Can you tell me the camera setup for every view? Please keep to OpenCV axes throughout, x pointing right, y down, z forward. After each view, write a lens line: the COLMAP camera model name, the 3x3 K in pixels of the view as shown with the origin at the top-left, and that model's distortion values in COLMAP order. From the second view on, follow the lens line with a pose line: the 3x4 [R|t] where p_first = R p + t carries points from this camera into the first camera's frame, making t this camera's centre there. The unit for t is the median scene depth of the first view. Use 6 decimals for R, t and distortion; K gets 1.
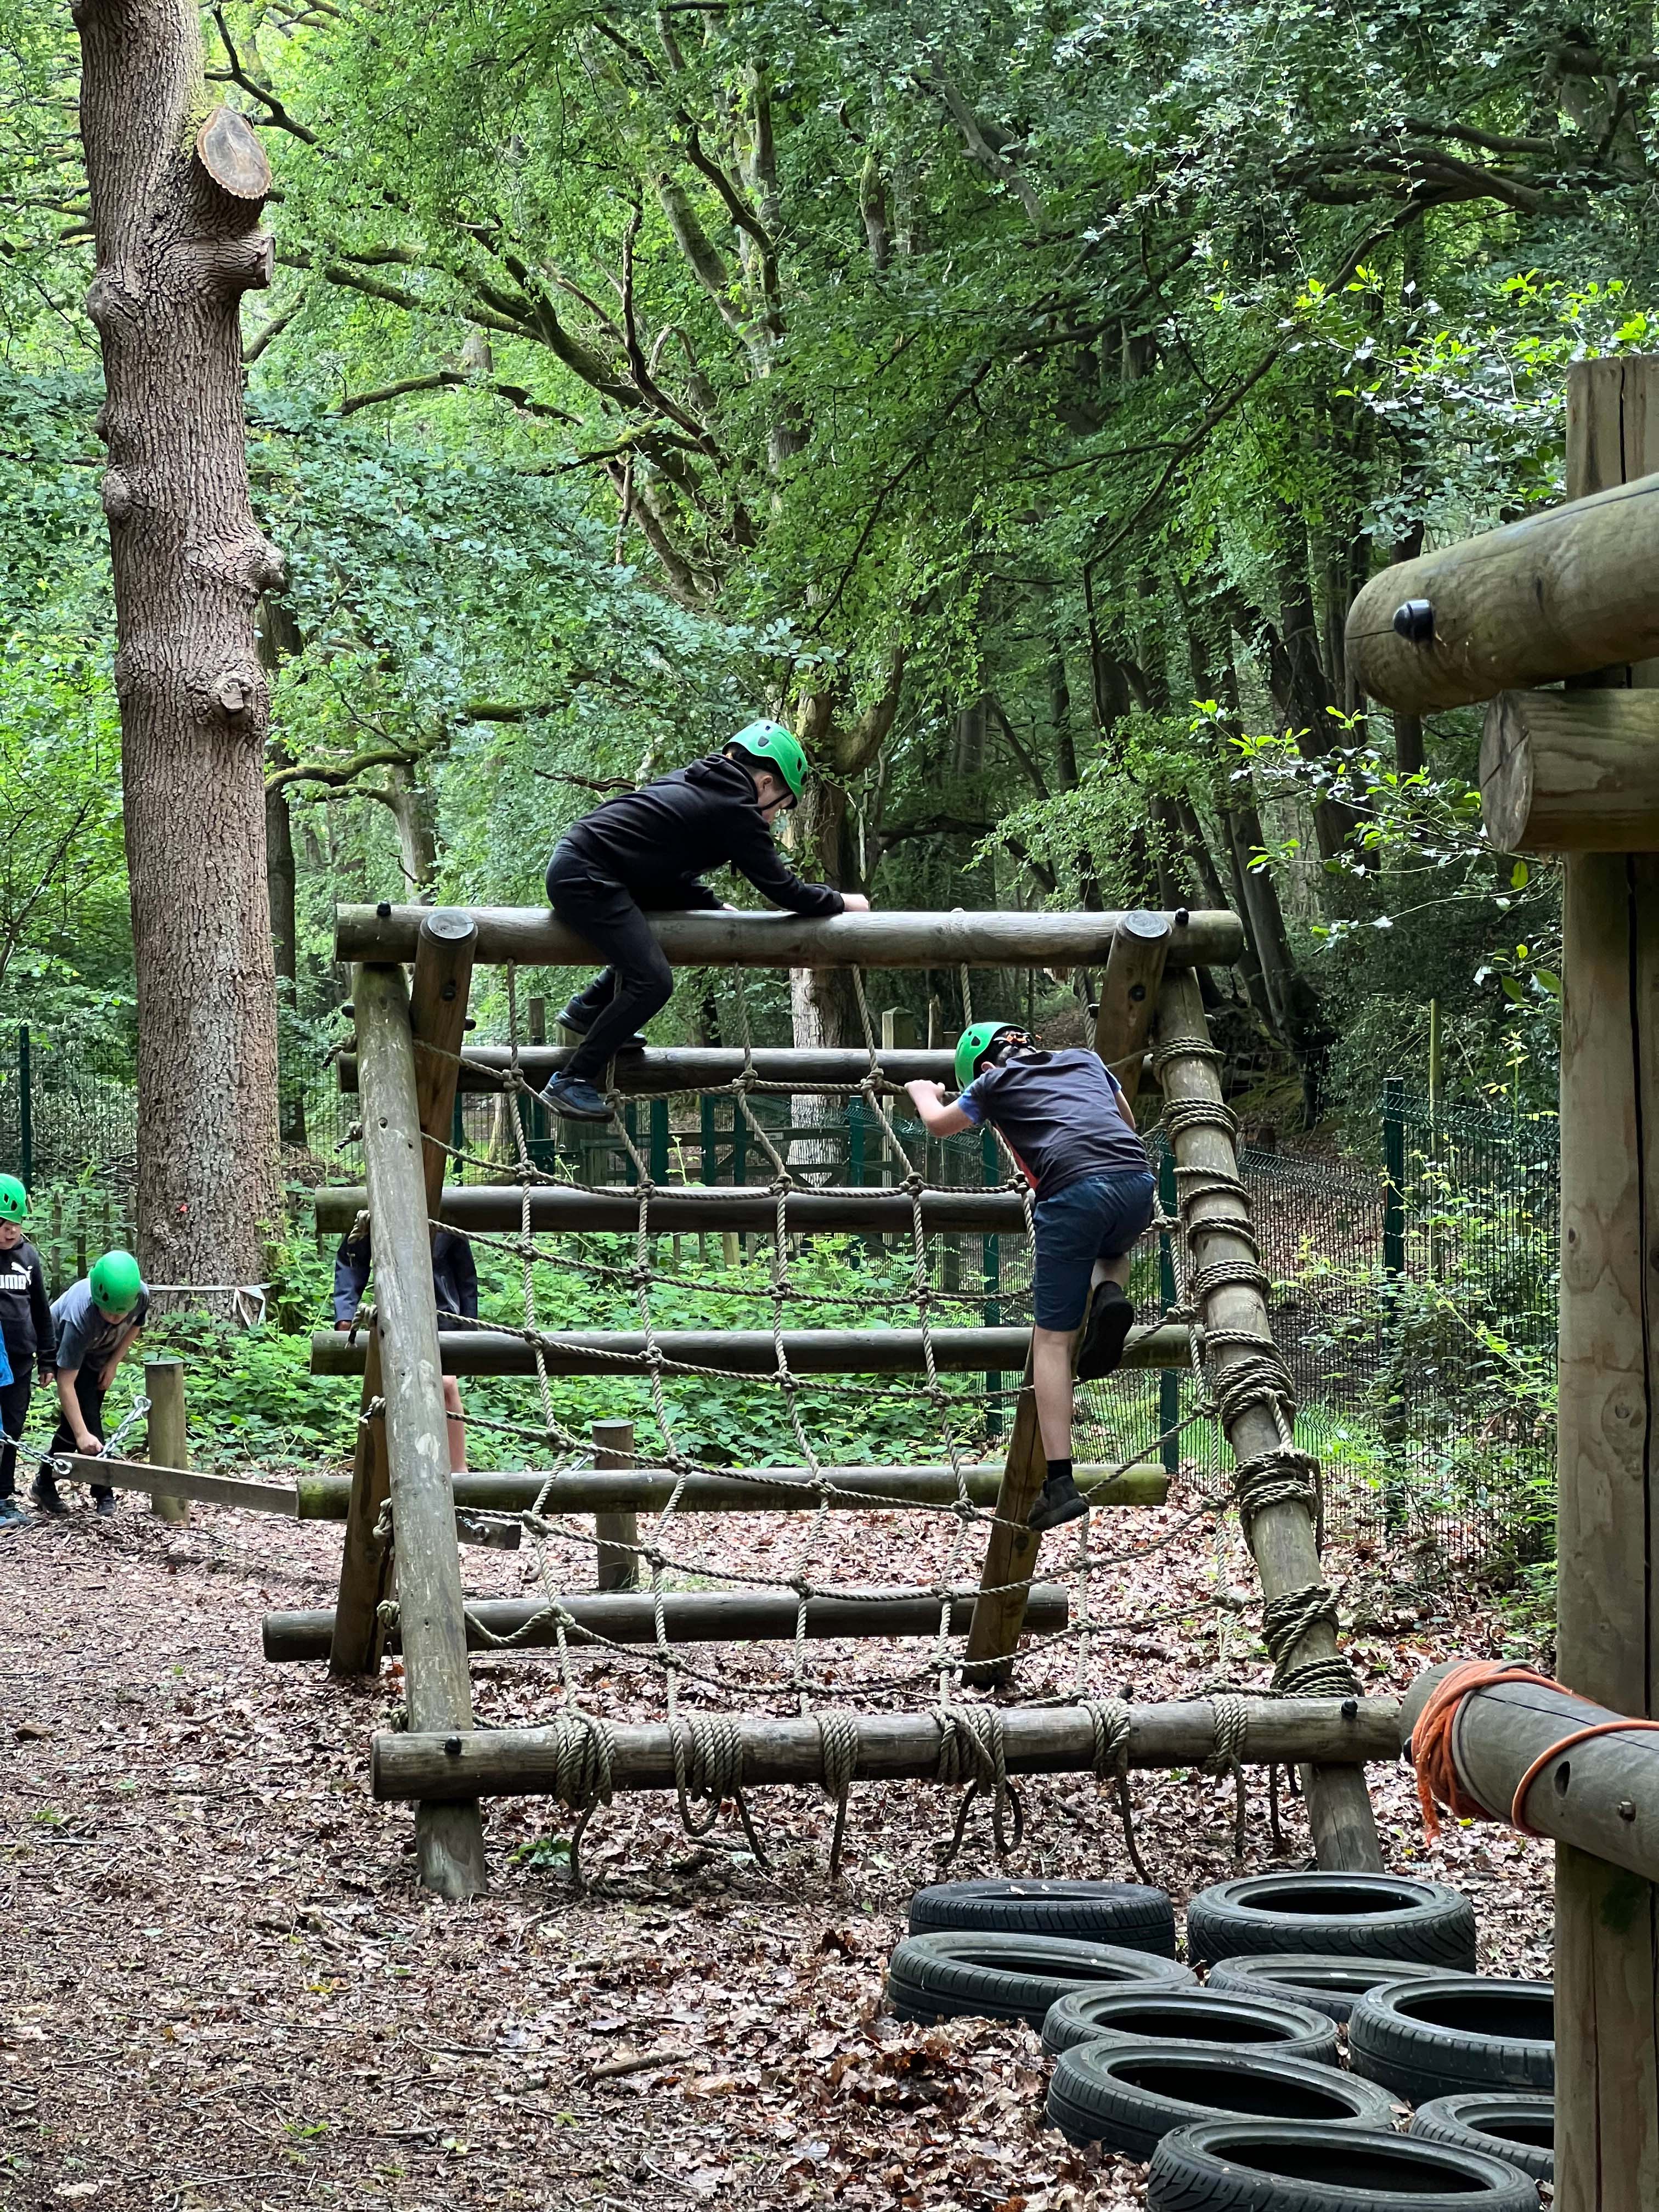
lens RADIAL K [[4864.7, 0, 838.6], [0, 4864.7, 1129.9], [0, 0, 1]] dist [0.167142, 0.000000]
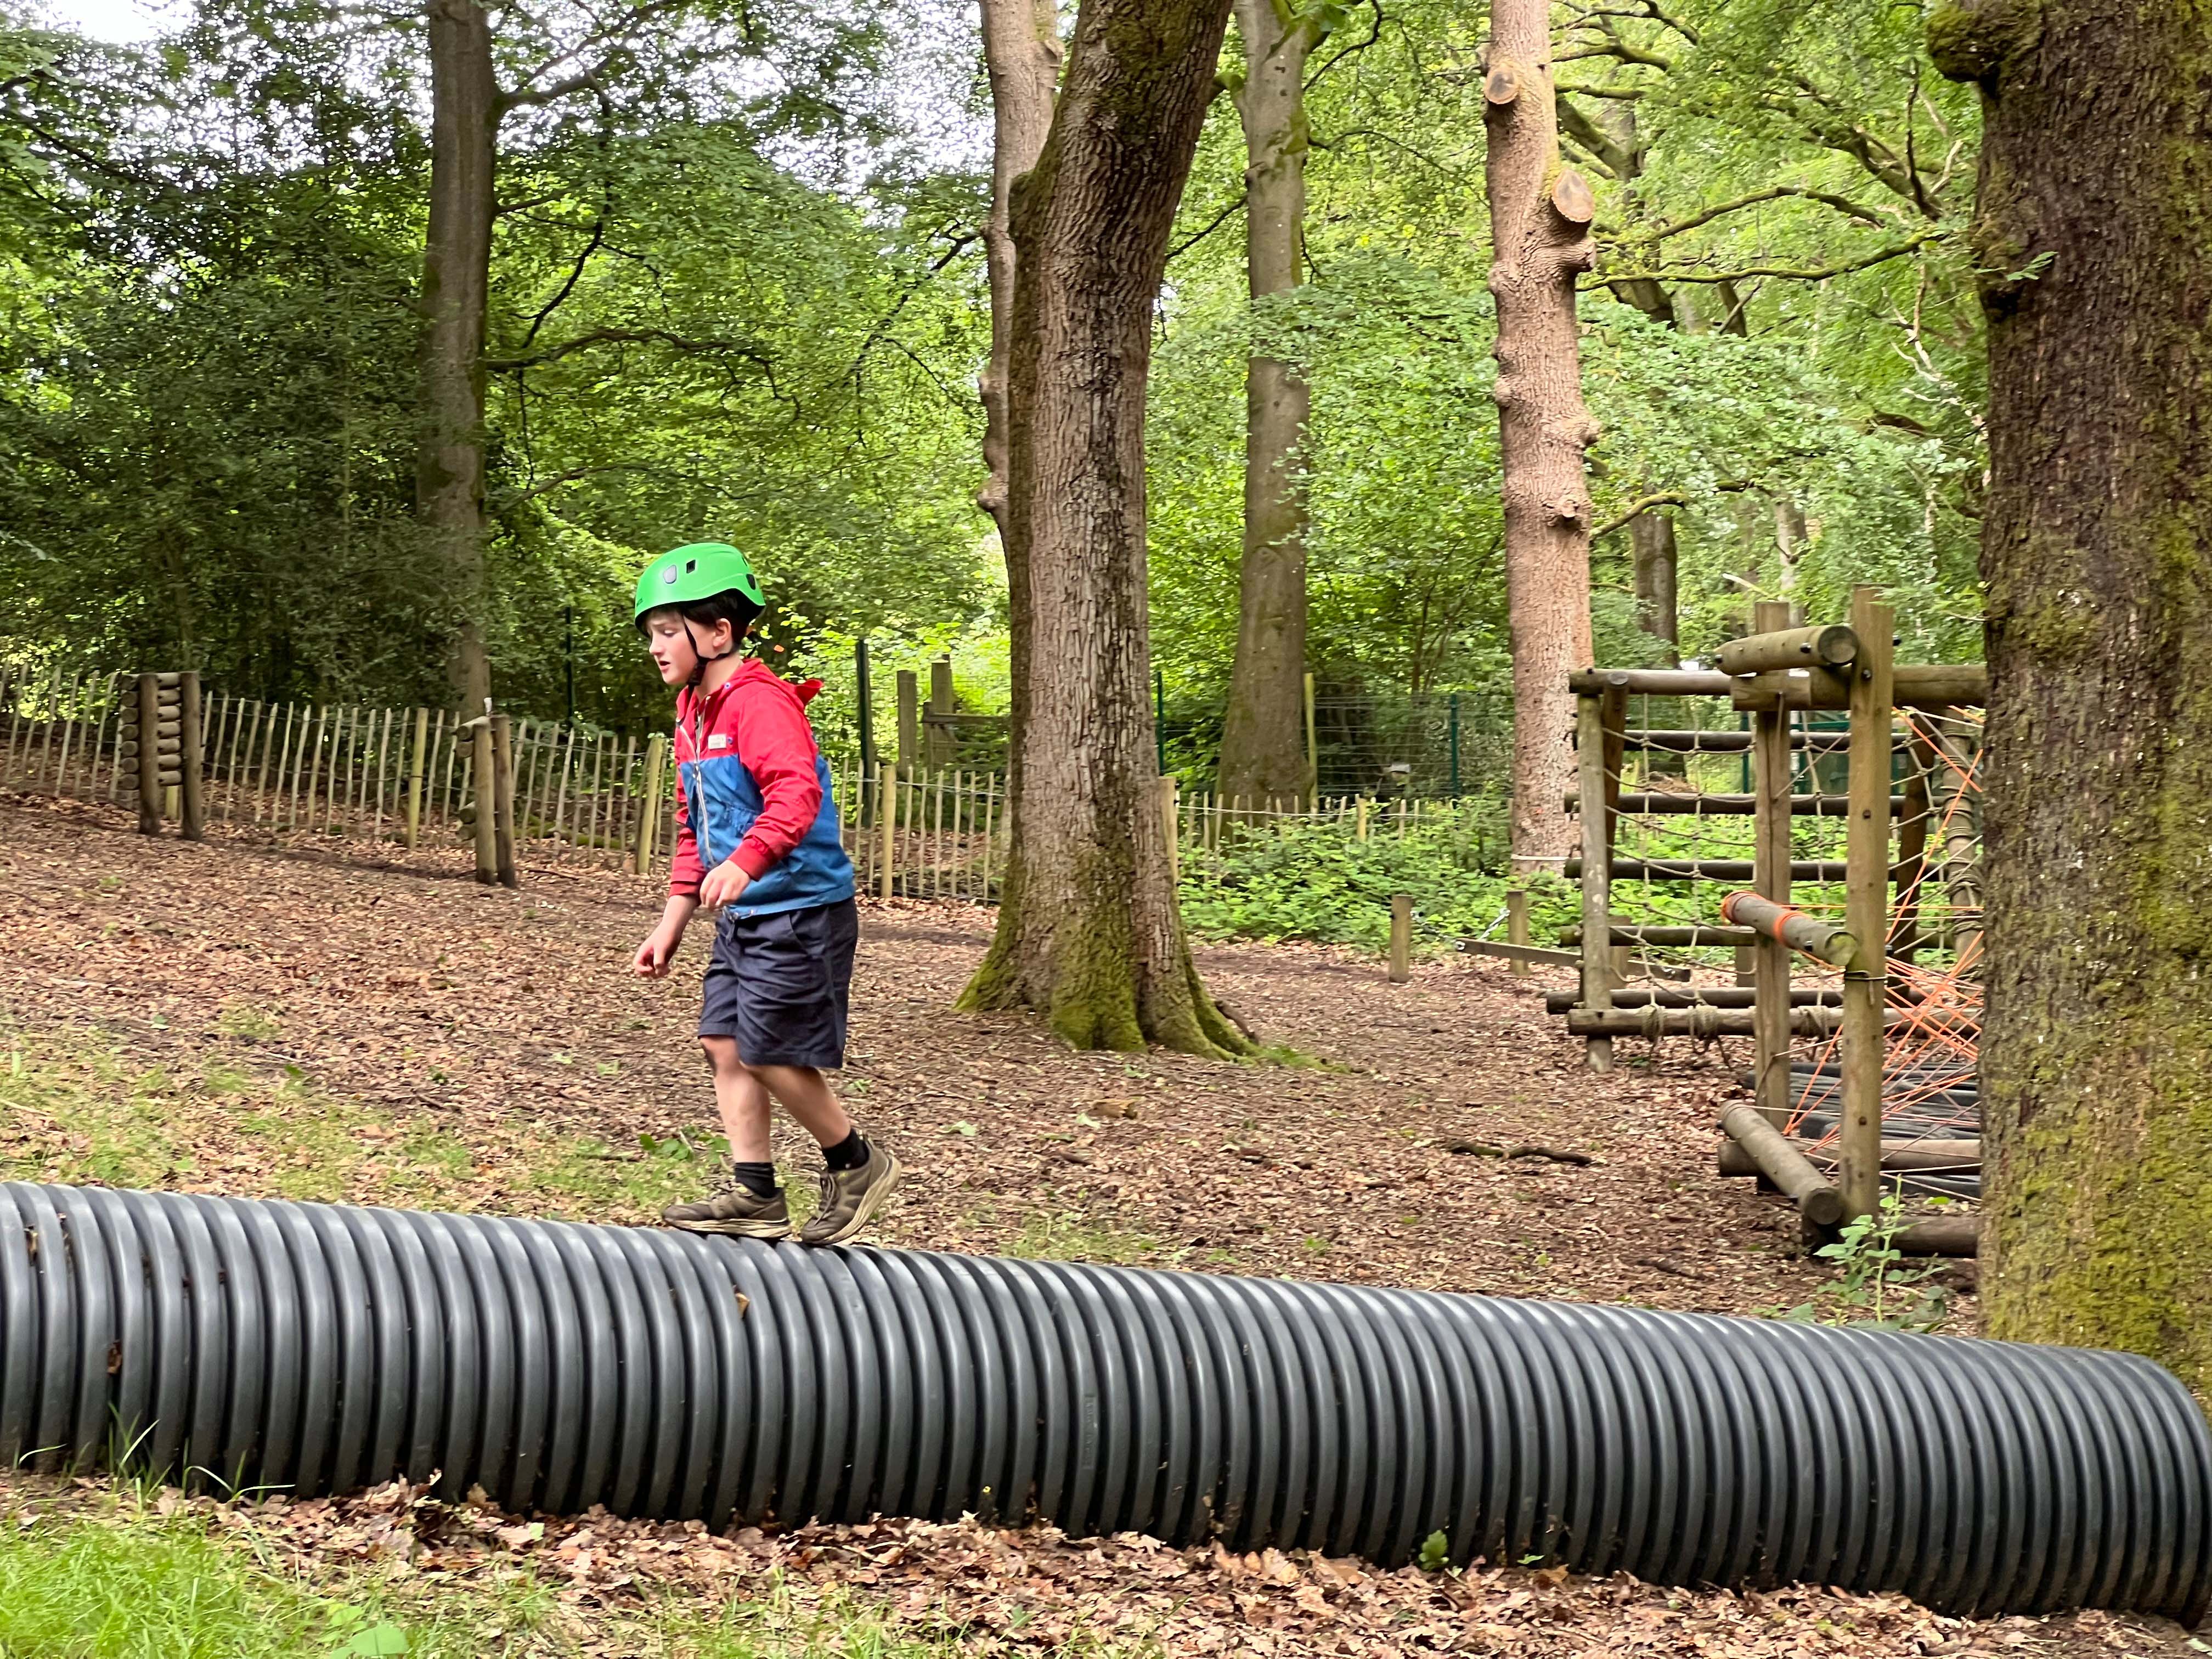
lens RADIAL K [[4864.7, 0, 1125.0], [0, 4864.7, 761.4], [0, 0, 1]] dist [0.167142, 0.000000]
pose [[0.971976, 0.007317, -0.234966, 0.246379], [-0.007211, 0.999973, 0.001308, -0.004390], [0.234969, 0.000423, 0.972003, -1.351378]]
